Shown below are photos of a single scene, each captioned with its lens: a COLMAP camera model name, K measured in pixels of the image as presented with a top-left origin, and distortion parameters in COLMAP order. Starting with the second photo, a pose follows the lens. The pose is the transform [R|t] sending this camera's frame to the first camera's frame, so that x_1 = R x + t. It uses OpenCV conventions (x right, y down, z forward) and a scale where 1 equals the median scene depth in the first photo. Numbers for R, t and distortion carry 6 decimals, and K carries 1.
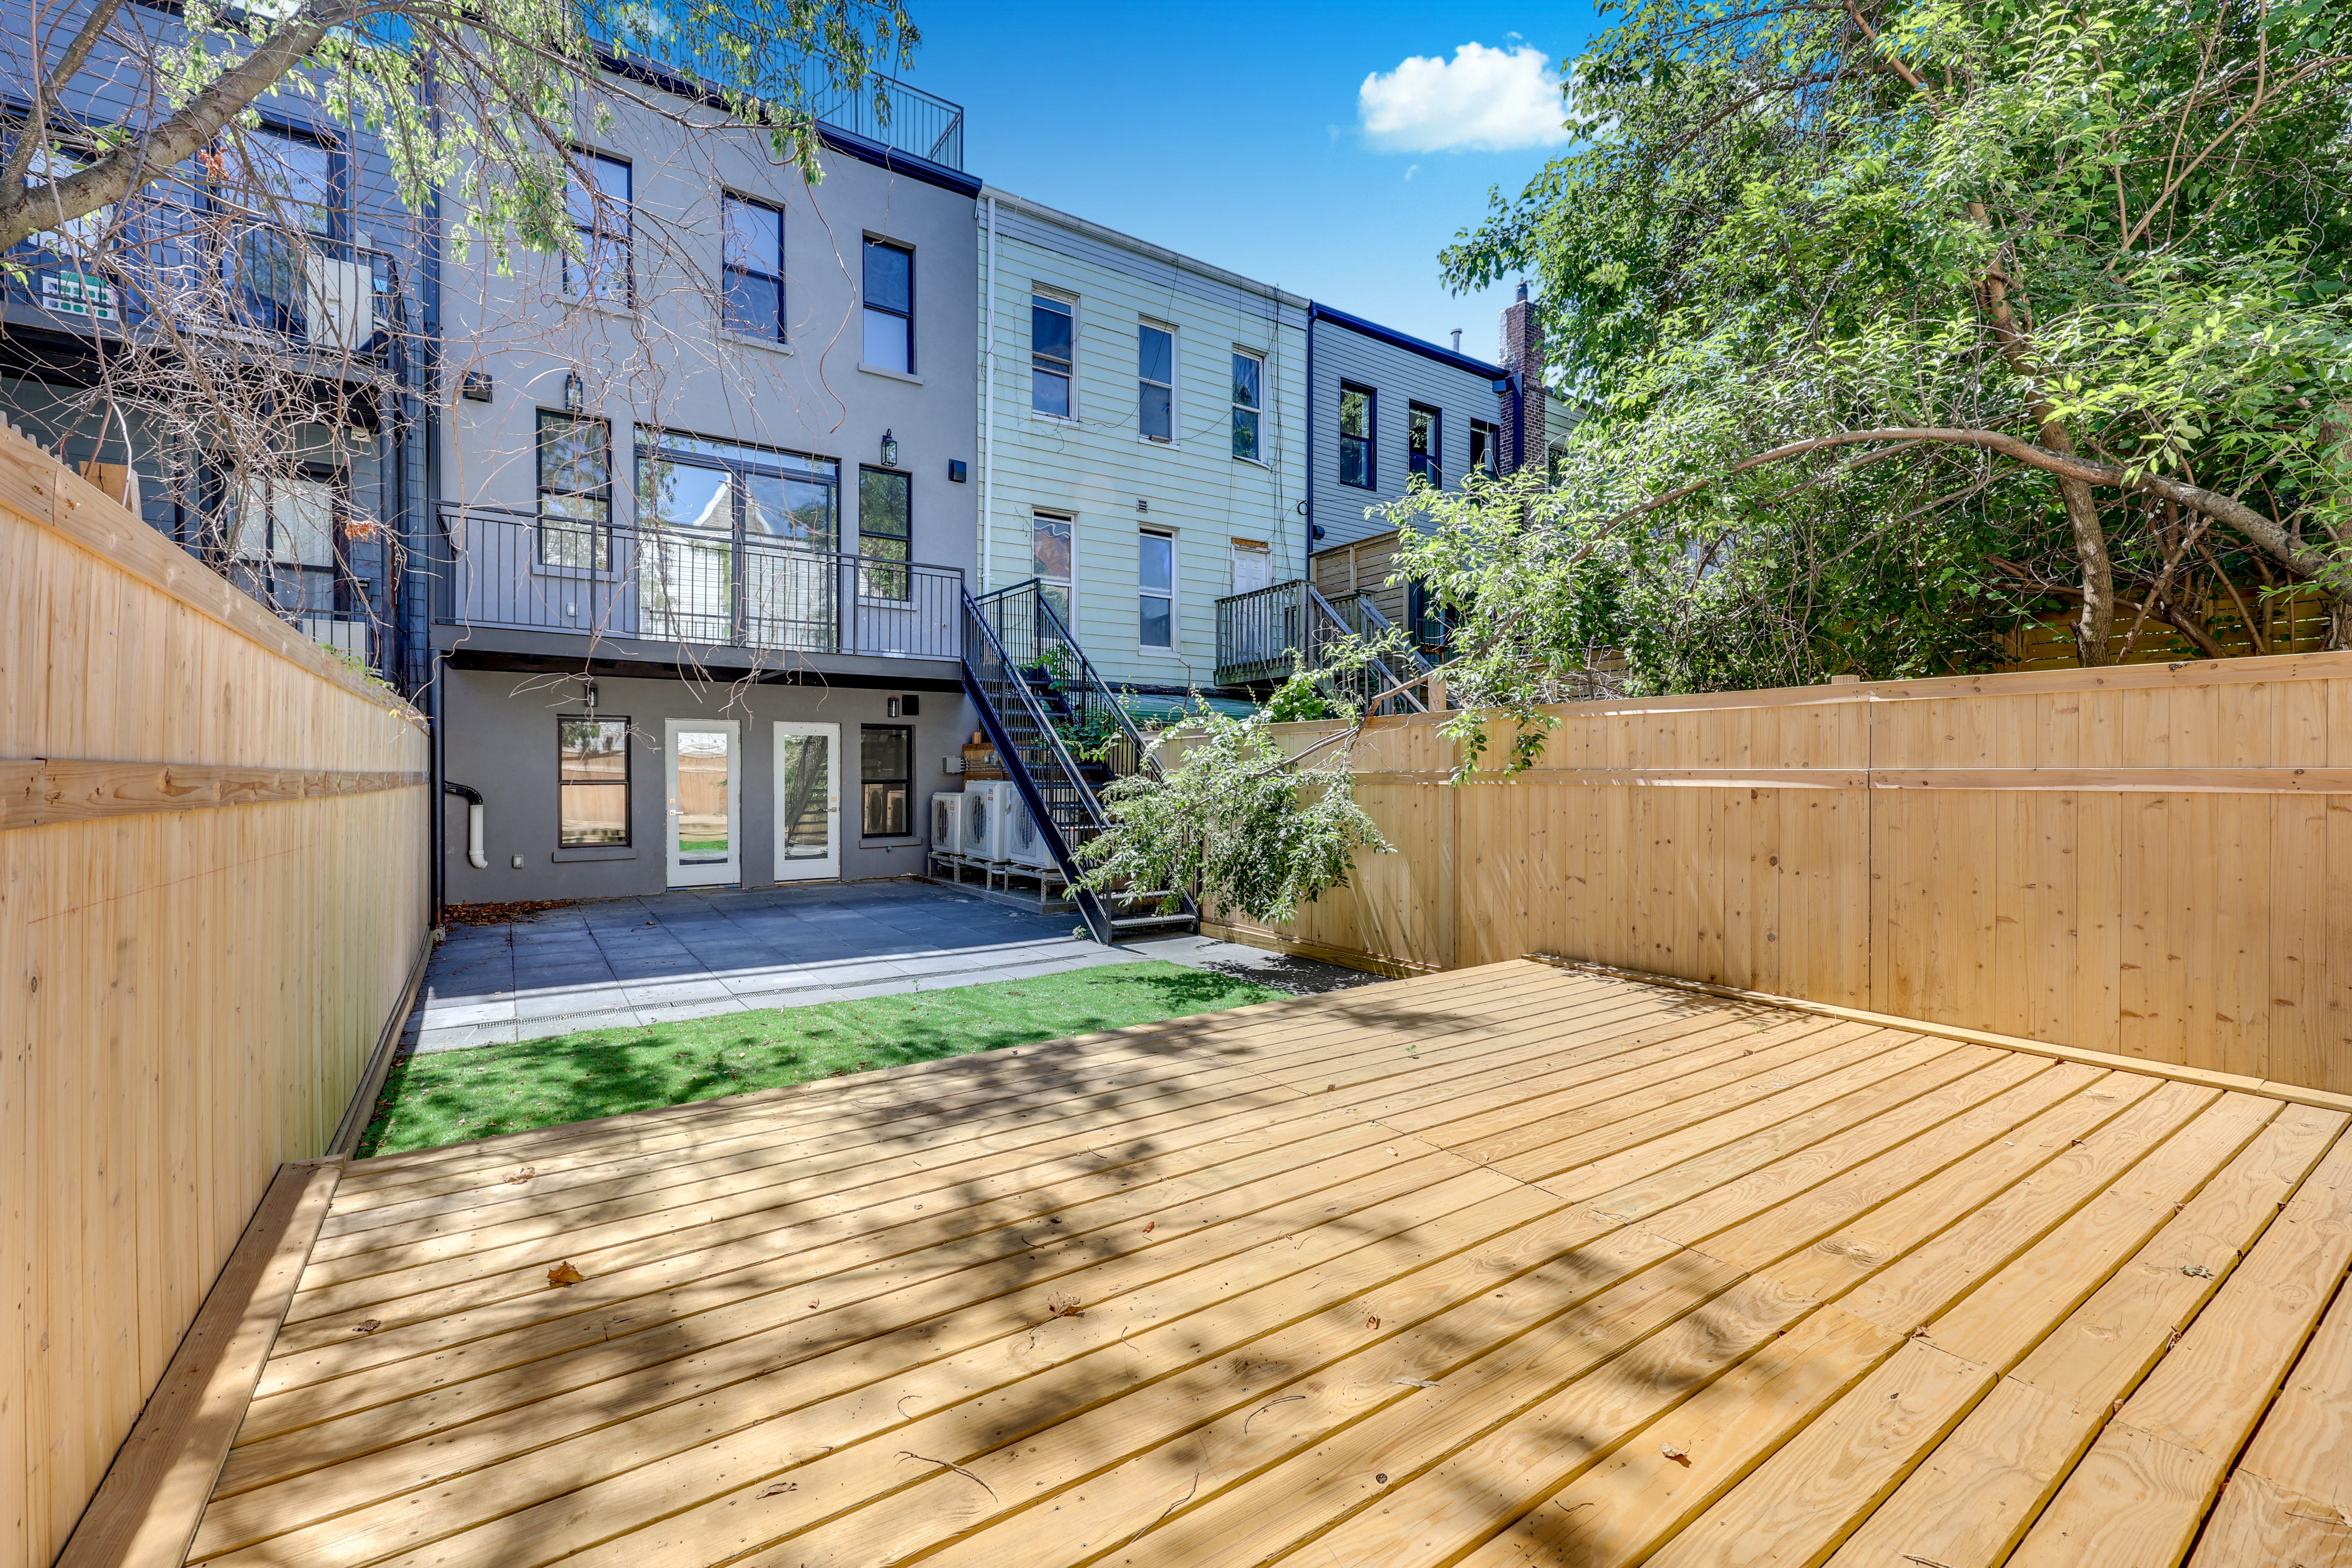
lens RADIAL K [[975.9, 0, 1184.5], [0, 975.9, 776.7], [0, 0, 1]] dist [0.001513, -0.000410]
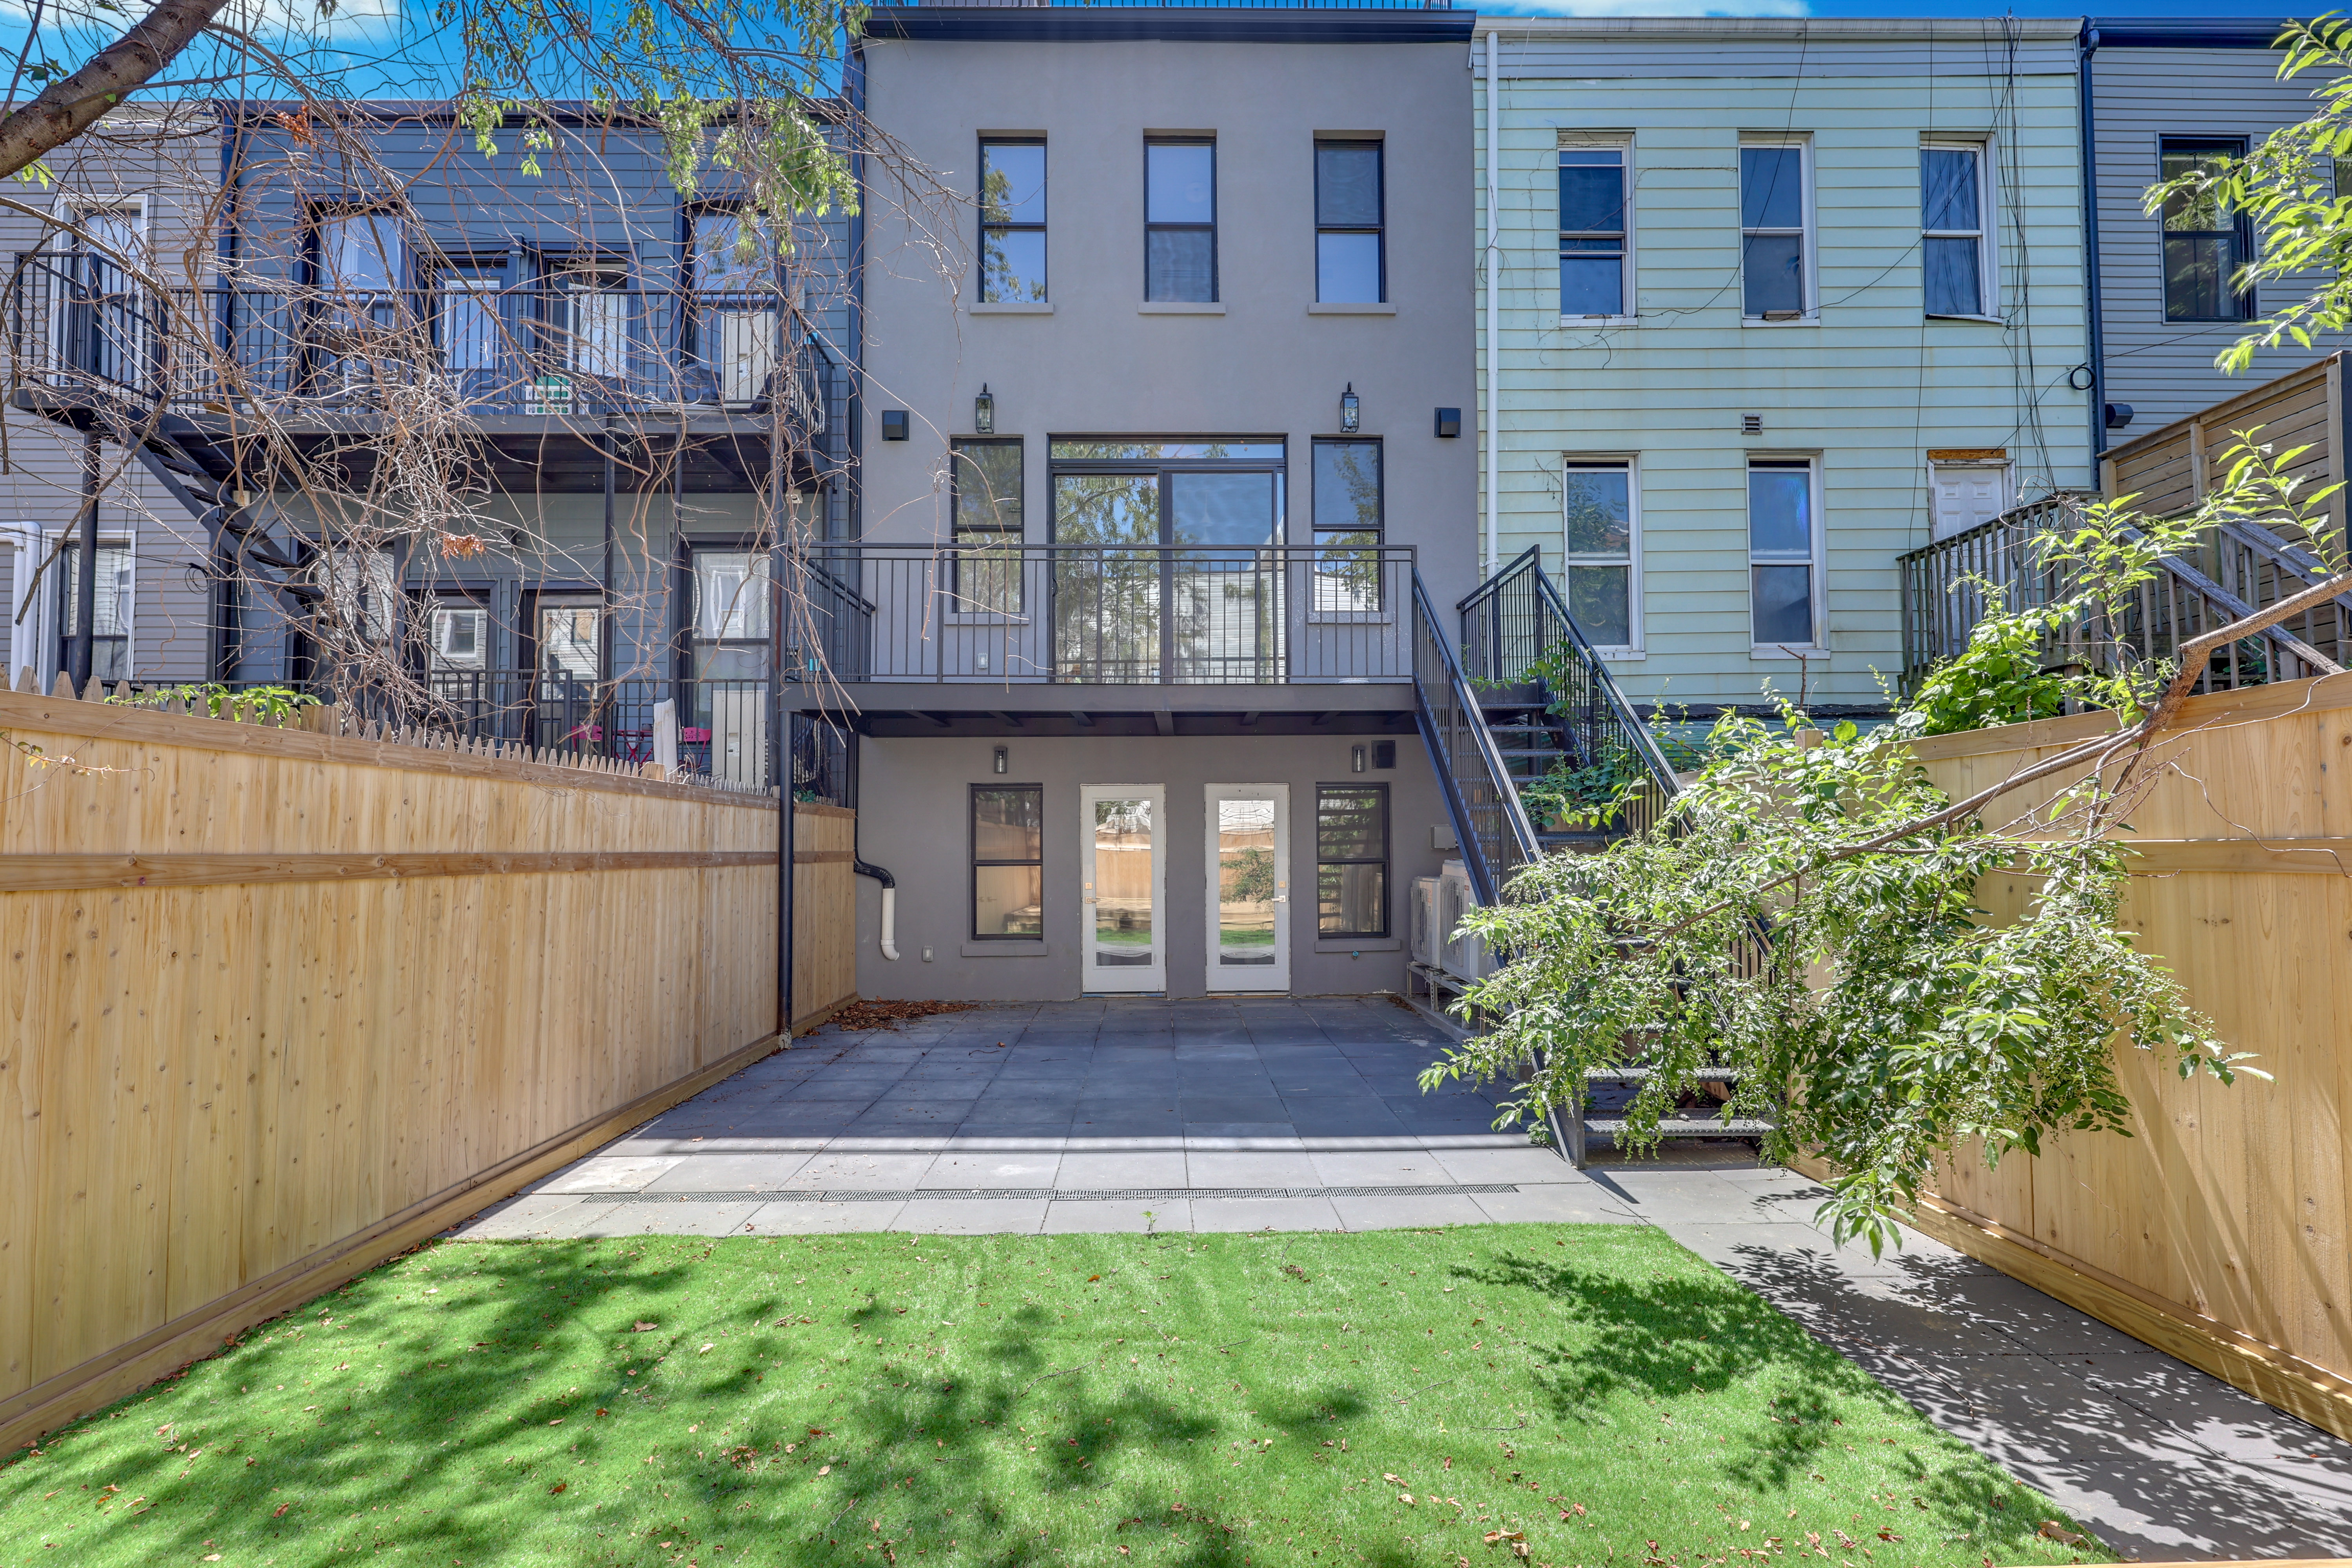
lens RADIAL K [[1156.0, 0, 1178.6], [0, 1156.0, 798.0], [0, 0, 1]] dist [0.004513, -0.000419]
pose [[0.837117, -0.030217, -0.546189, 0.055349], [0.003825, 0.998772, -0.049394, 0.000088], [0.547010, 0.039259, 0.836205, 0.204248]]
